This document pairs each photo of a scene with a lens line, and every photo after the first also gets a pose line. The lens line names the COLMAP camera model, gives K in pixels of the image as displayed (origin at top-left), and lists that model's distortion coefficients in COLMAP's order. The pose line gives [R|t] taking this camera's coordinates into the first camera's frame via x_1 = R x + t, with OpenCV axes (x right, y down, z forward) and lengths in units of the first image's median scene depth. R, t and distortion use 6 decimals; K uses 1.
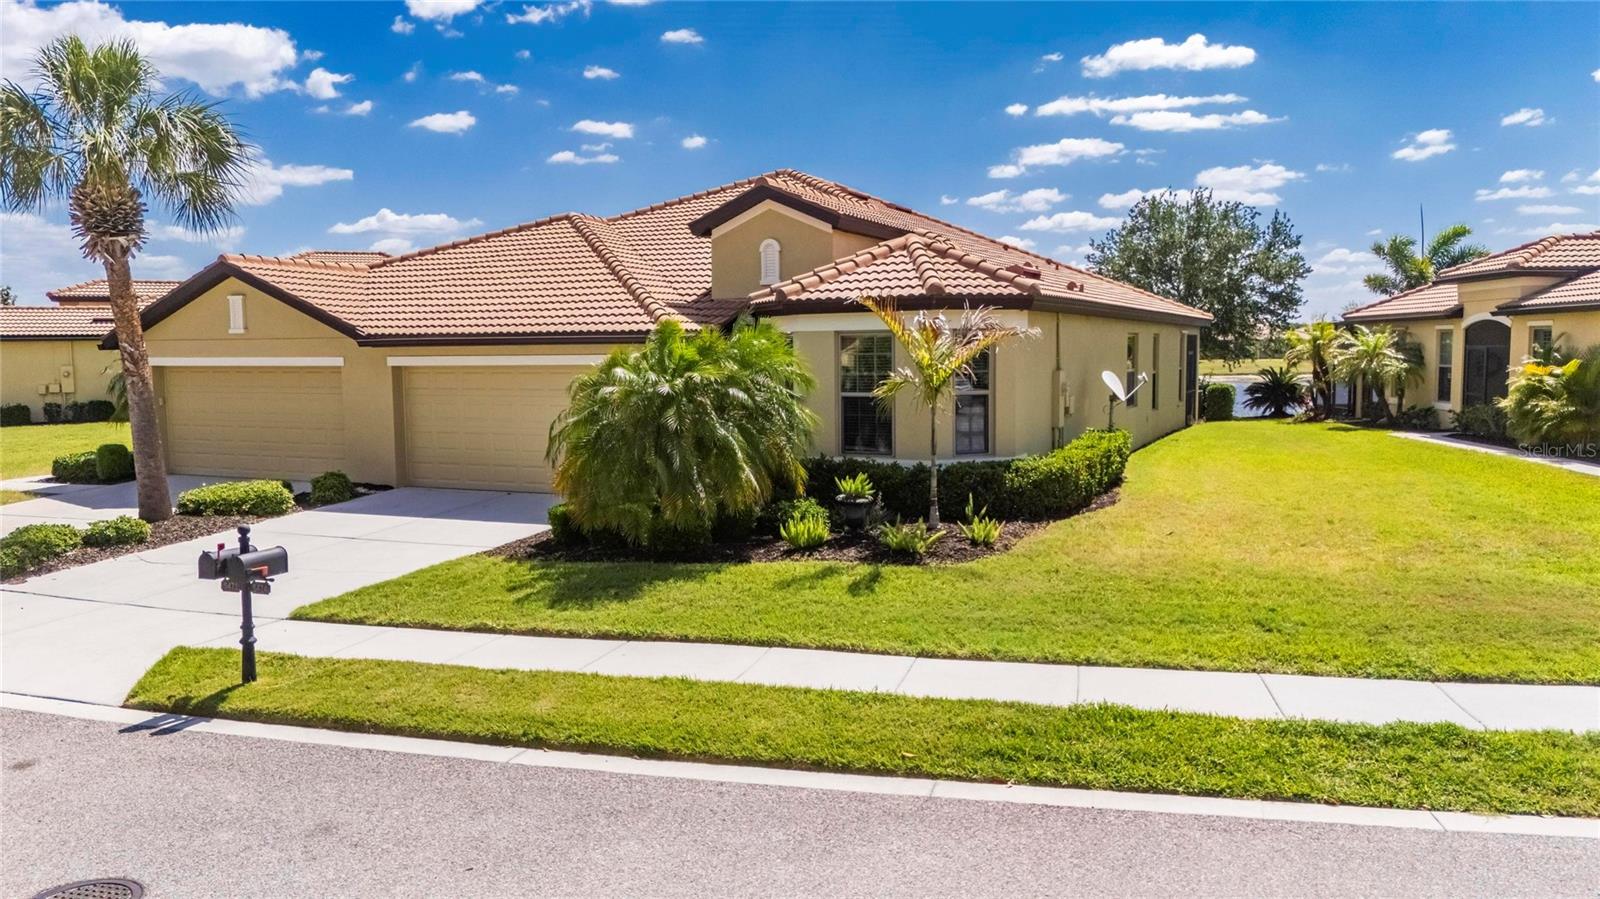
lens RADIAL K [[1174.3, 0, 813.4], [0, 1174.3, 452.9], [0, 0, 1]] dist [0.069023, -0.065689]
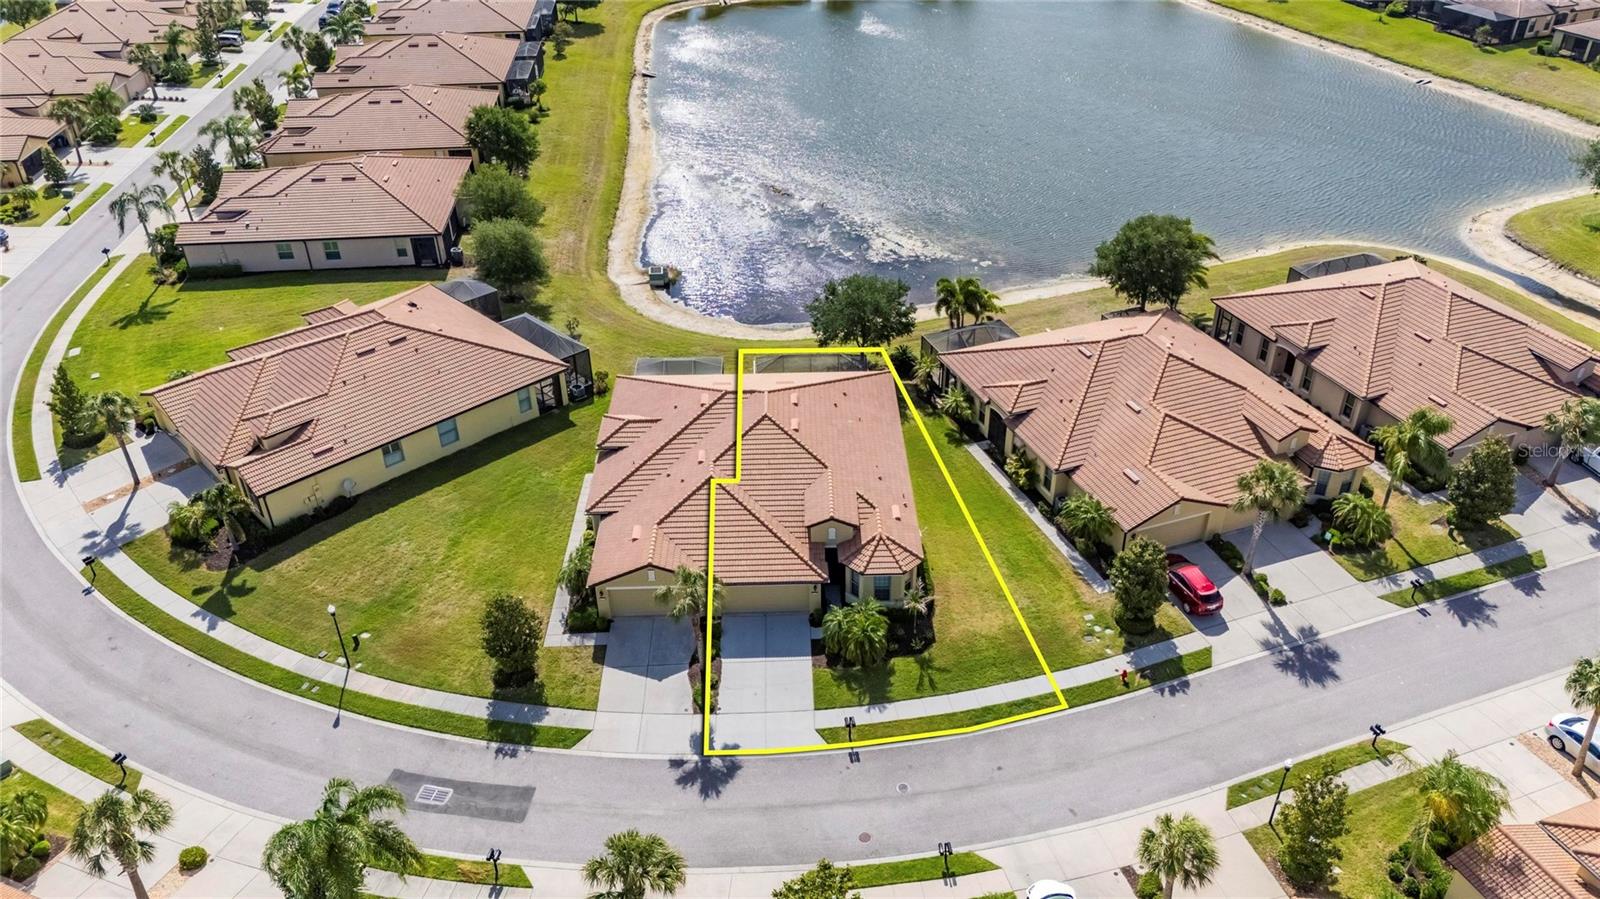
lens RADIAL K [[1174.3, 0, 813.4], [0, 1174.3, 452.9], [0, 0, 1]] dist [0.069023, -0.065689]
pose [[0.896199, -0.243902, 0.370594, -1.129036], [0.038436, 0.874868, 0.482834, -1.769582], [-0.441985, -0.418471, 0.793430, -1.348889]]
